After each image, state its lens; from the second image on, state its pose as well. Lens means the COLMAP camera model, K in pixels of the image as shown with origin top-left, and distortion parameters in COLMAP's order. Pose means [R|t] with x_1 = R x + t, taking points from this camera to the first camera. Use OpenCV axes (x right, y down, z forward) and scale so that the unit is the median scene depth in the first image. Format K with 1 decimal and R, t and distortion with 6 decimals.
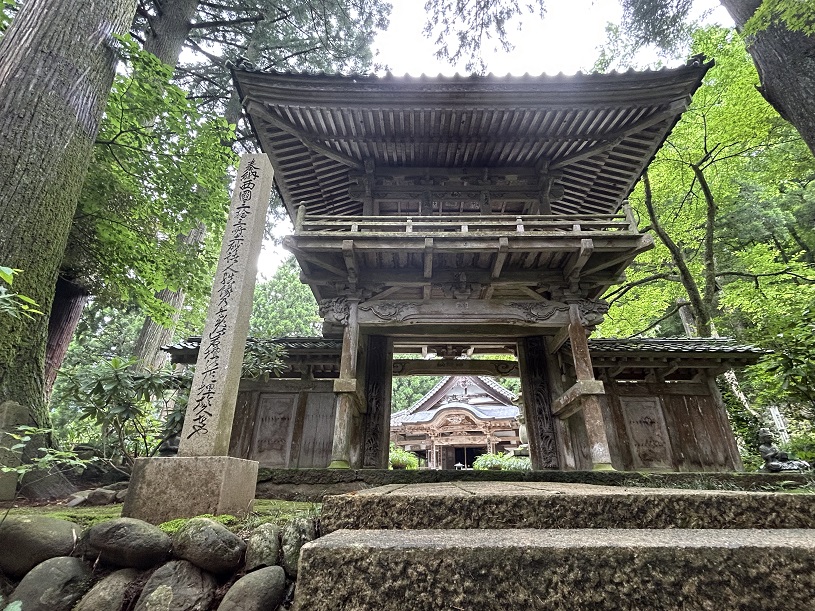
lens RADIAL K [[411.4, 0, 406.5], [0, 411.4, 304.1], [0, 0, 1]] dist [-0.001258, -0.000008]
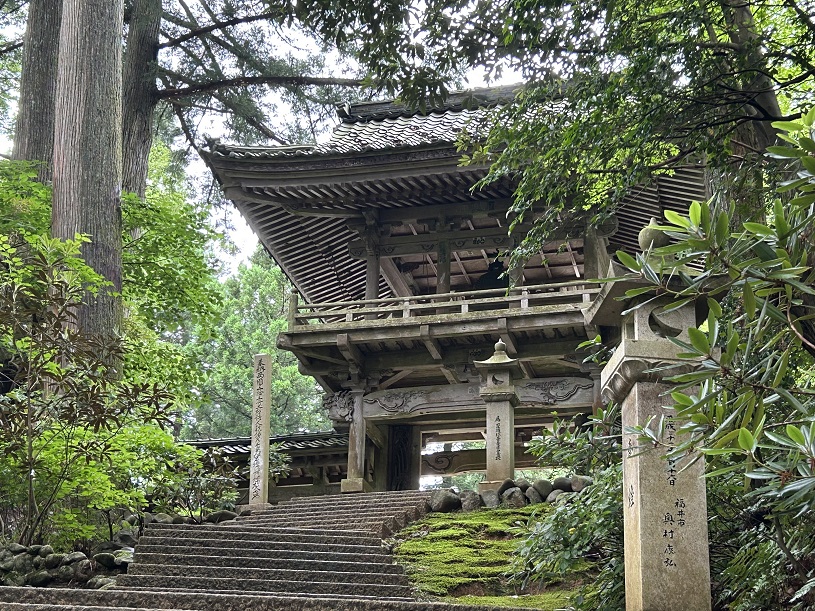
lens RADIAL K [[1451.0, 0, 407.3], [0, 1451.0, 305.8], [0, 0, 1]] dist [0.268553, 0.000000]
pose [[0.974668, -0.085231, -0.206778, 0.676328], [0.094458, 0.994908, 0.035149, -0.311026], [0.202730, -0.053790, 0.977756, -2.160166]]
